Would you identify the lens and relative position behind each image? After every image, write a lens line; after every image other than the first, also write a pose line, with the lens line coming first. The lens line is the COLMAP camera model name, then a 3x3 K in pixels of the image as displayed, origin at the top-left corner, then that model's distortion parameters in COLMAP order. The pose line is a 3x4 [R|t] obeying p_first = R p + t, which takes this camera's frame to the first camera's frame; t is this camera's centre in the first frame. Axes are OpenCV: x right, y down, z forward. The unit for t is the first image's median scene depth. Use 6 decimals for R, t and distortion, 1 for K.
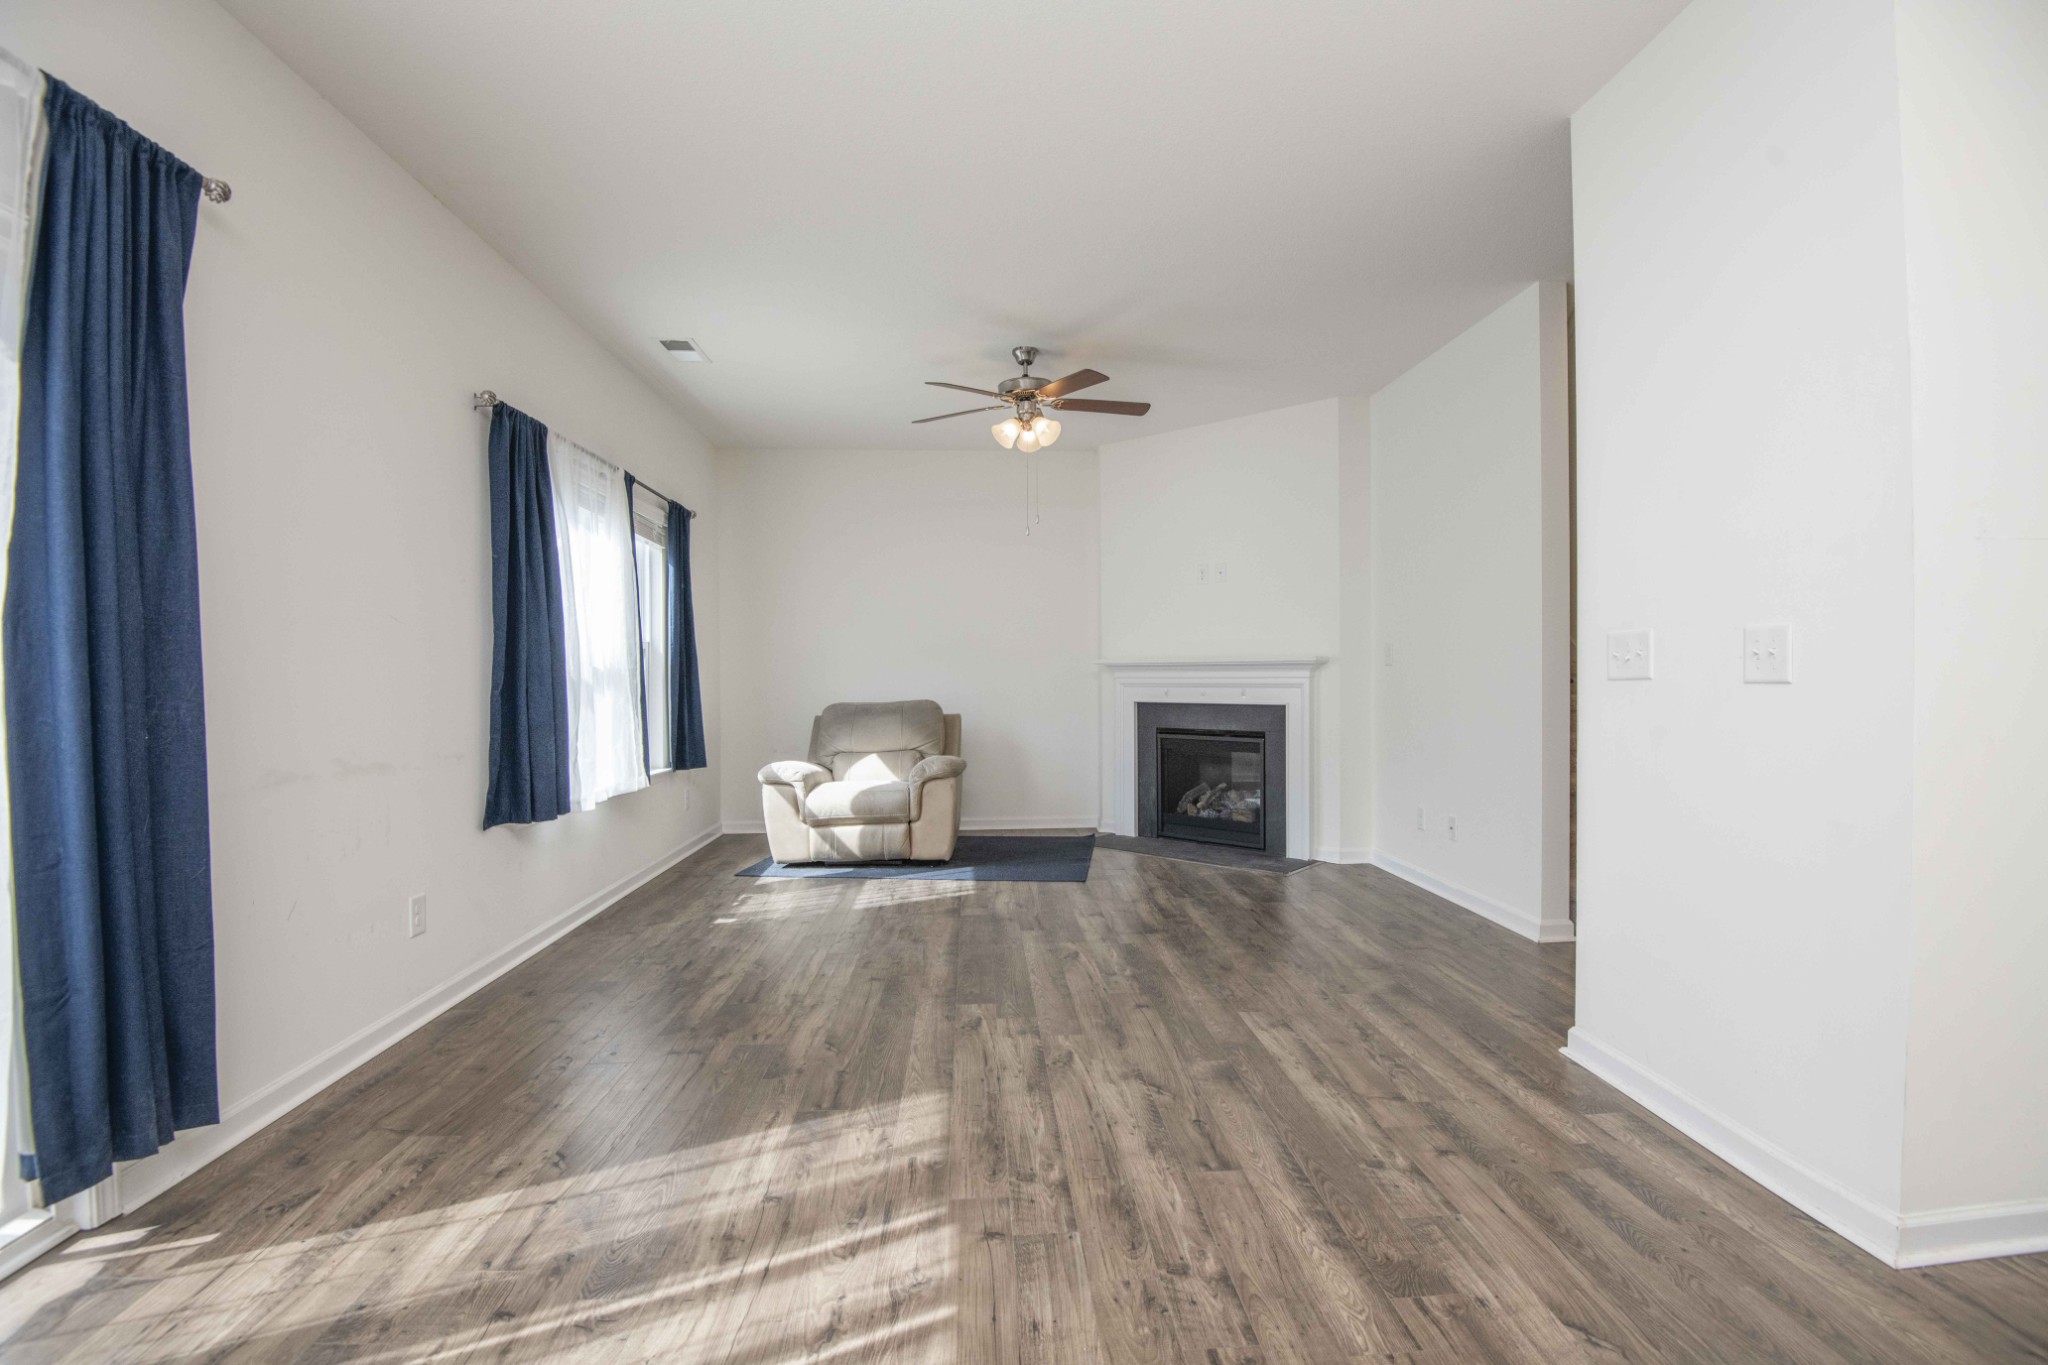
lens RADIAL K [[944.9, 0, 1032.0], [0, 944.9, 682.6], [0, 0, 1]] dist [0.000496, -0.031351]
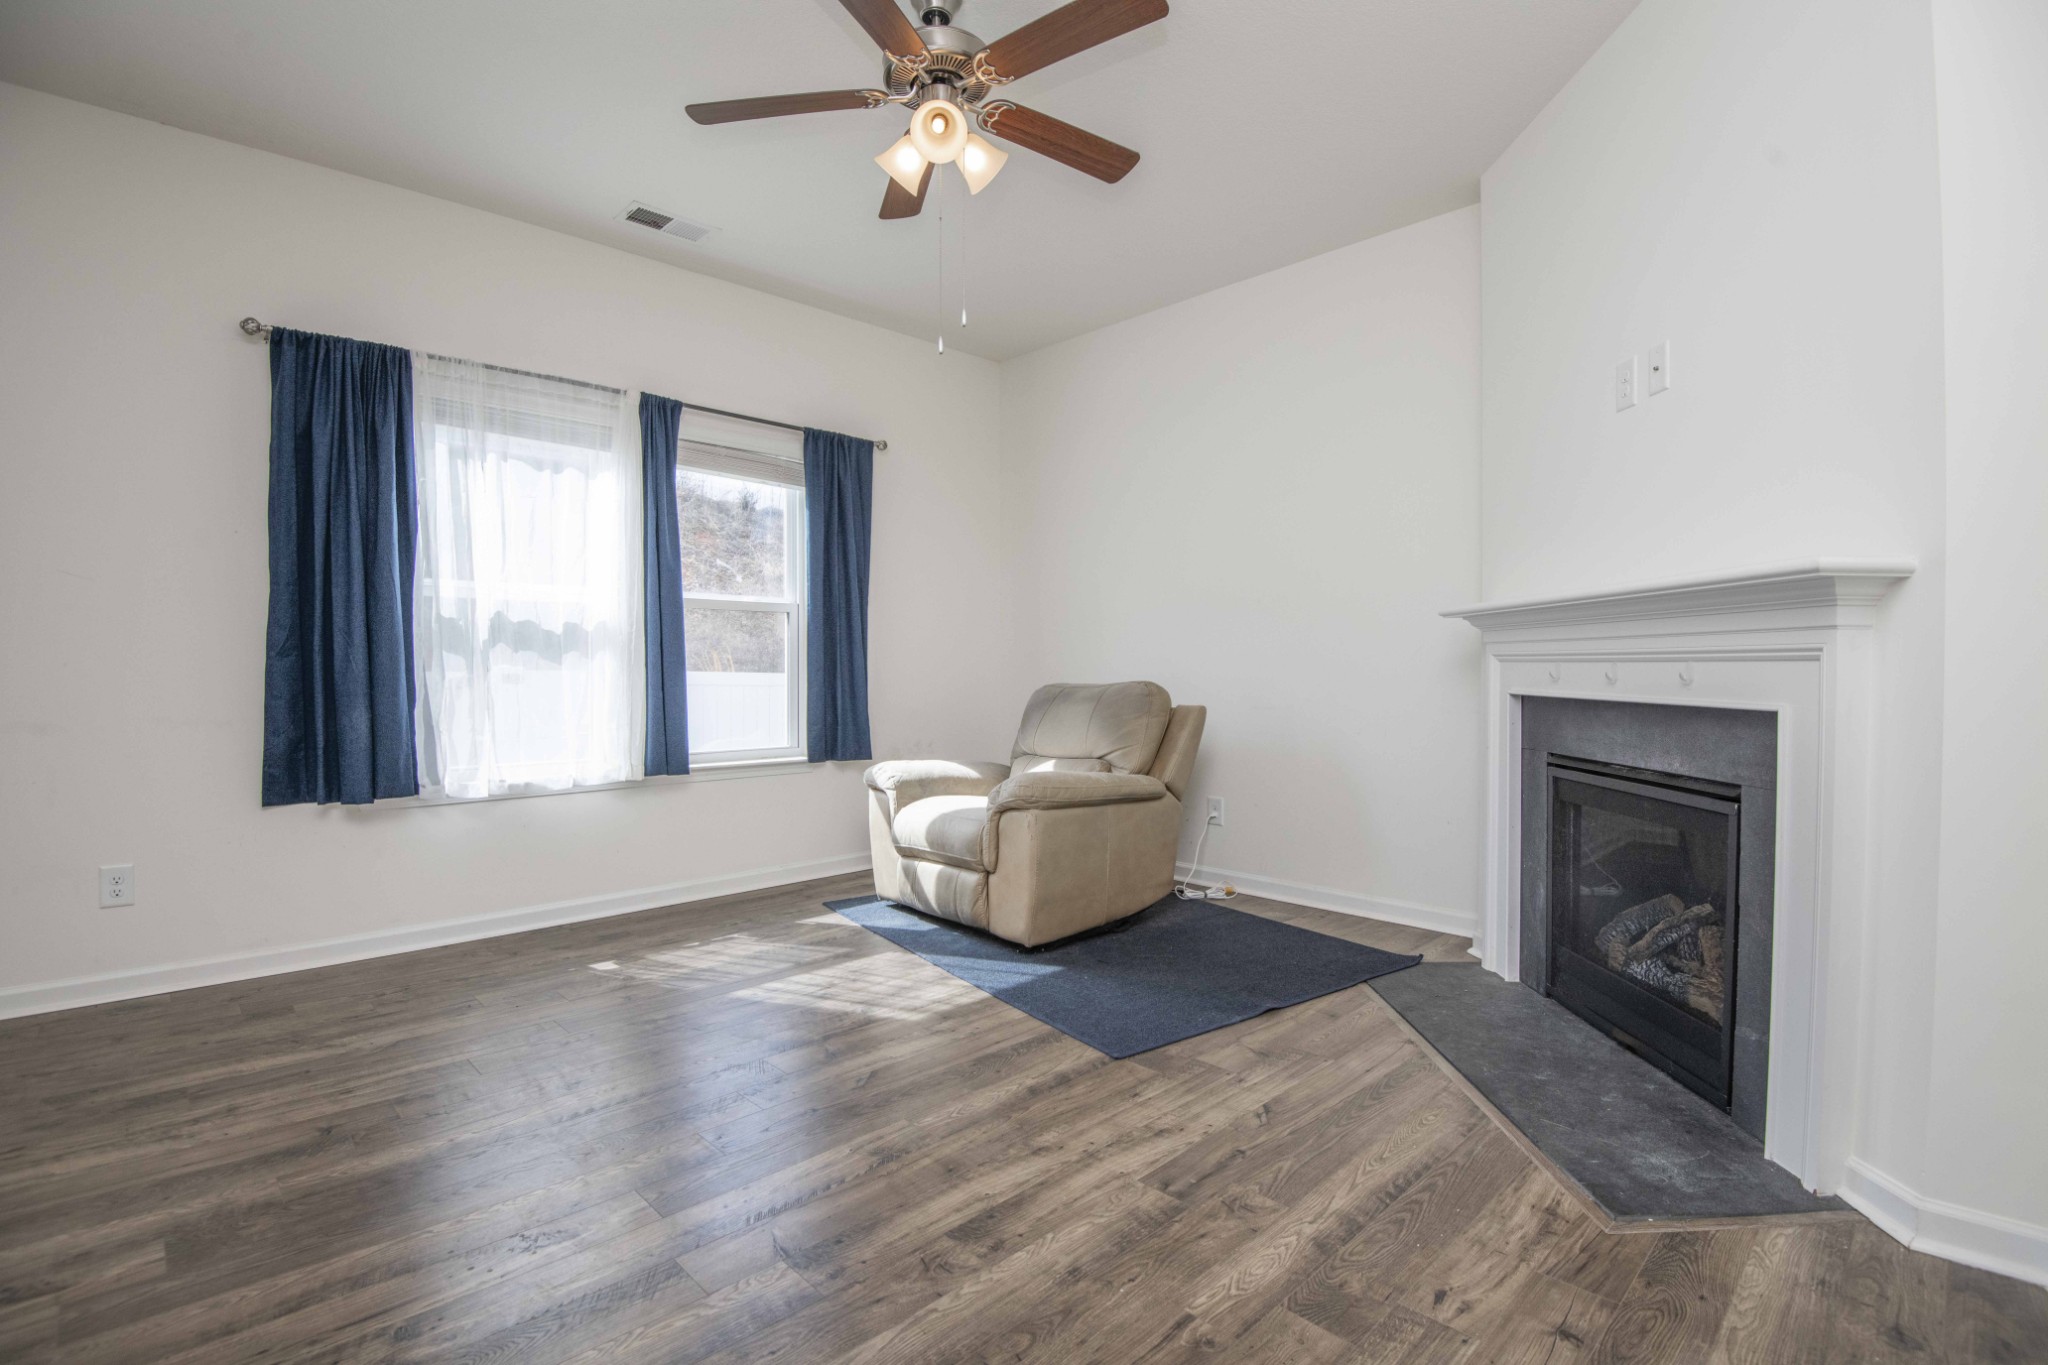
lens RADIAL K [[946.5, 0, 1033.7], [0, 946.5, 679.5], [0, 0, 1]] dist [-0.018281, -0.014344]
pose [[0.657352, 0.015231, -0.753430, 0.412944], [-0.011184, 0.999883, 0.010455, 0.014988], [0.753501, 0.001554, 0.657445, 0.701416]]
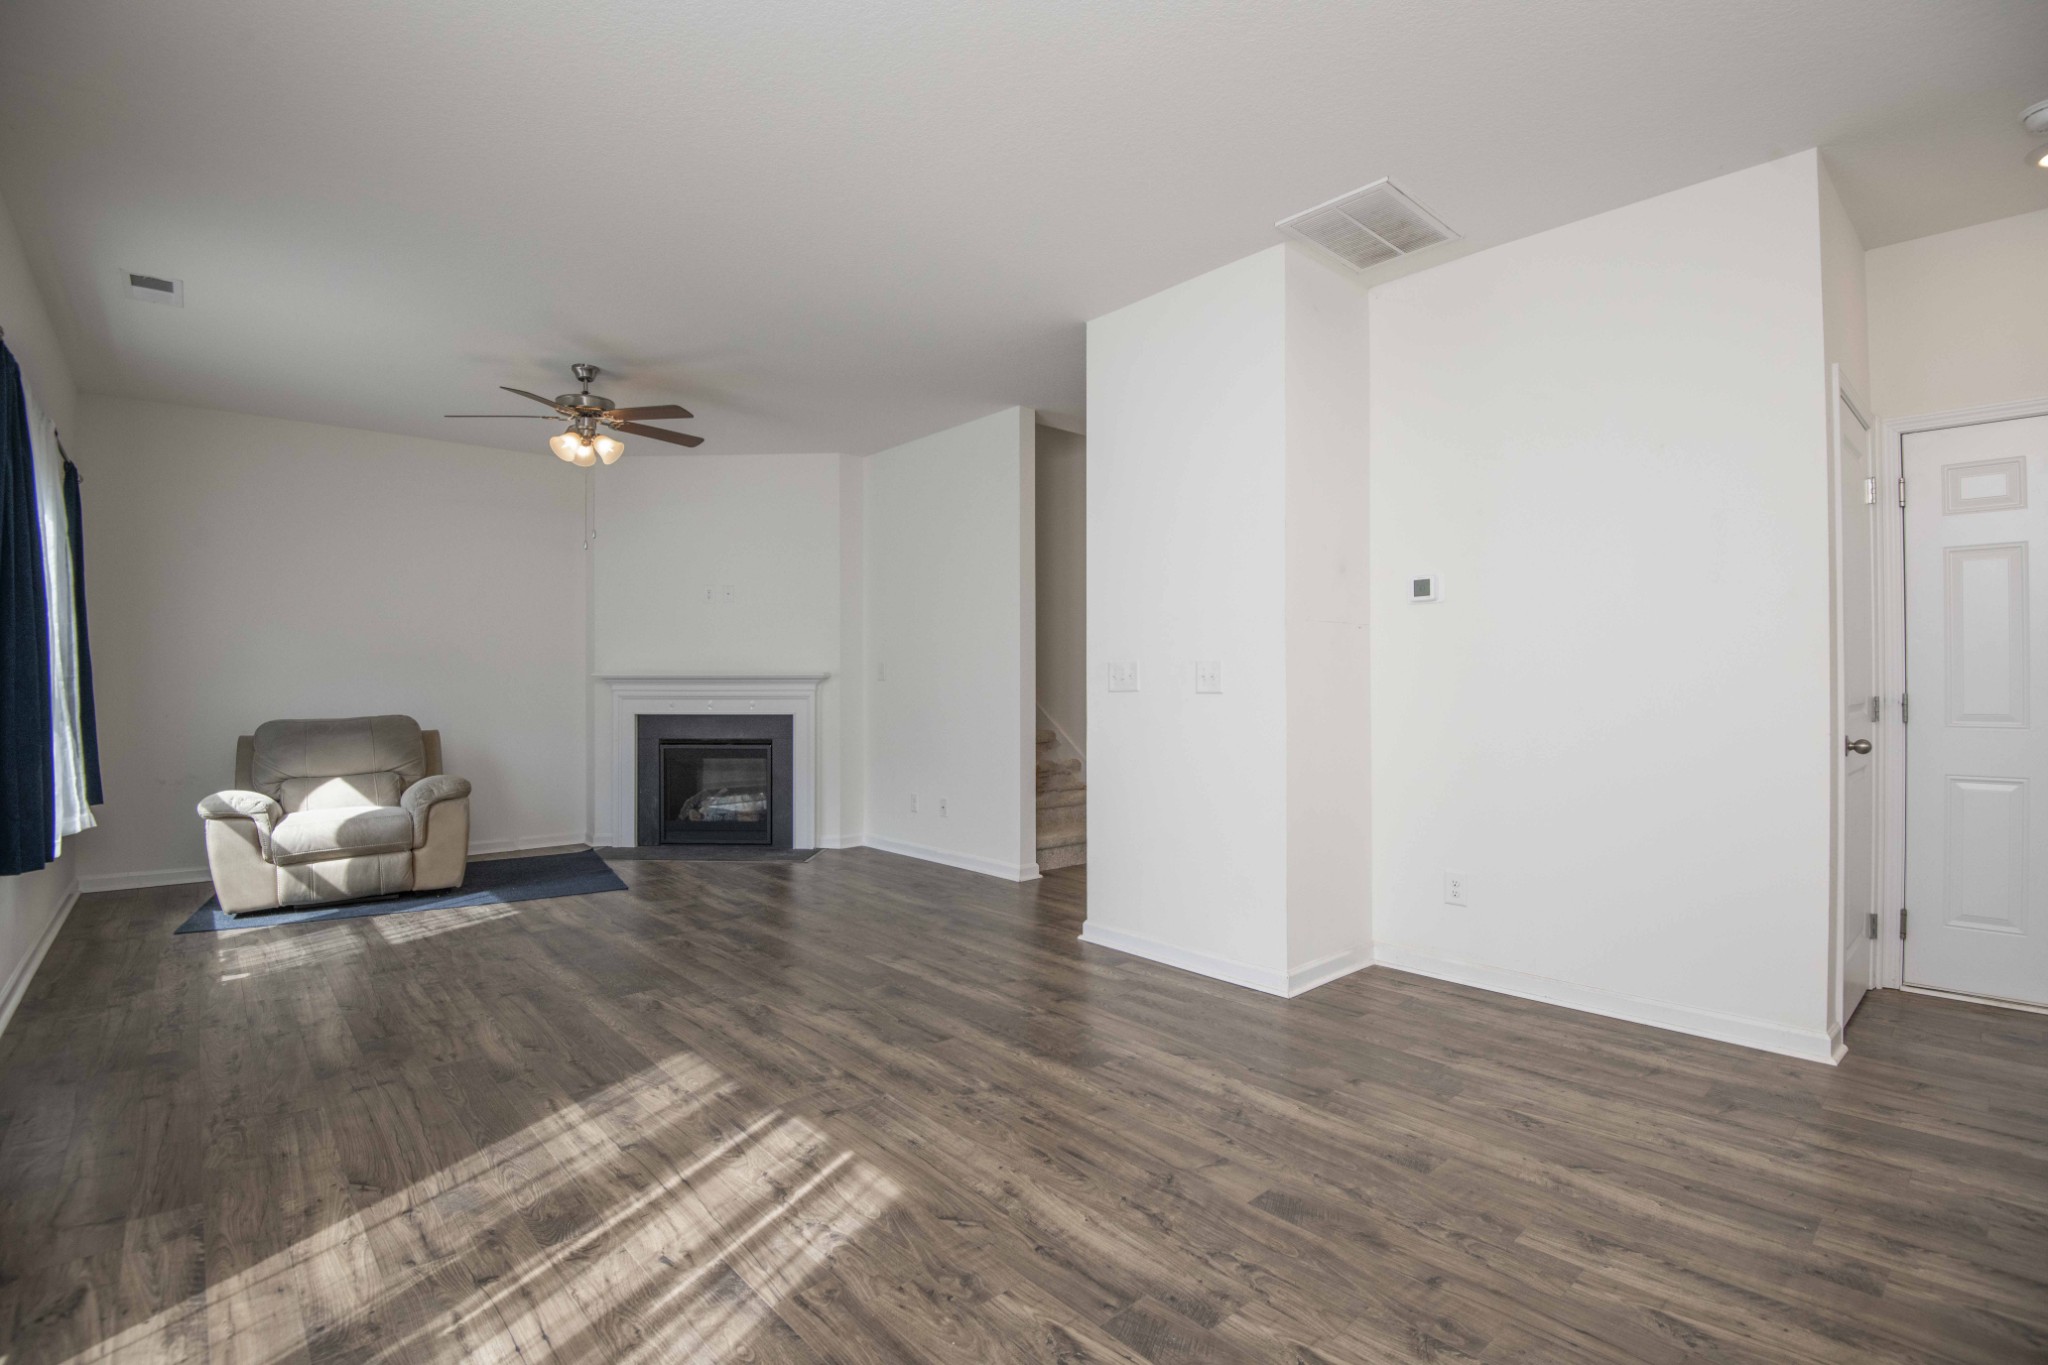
lens RADIAL K [[946.5, 0, 1033.7], [0, 946.5, 679.5], [0, 0, 1]] dist [-0.018281, -0.014344]
pose [[0.781235, 0.008212, 0.624183, -0.258772], [0.003100, 0.999850, -0.017035, 0.002278], [-0.624230, 0.015243, 0.781092, -0.084638]]
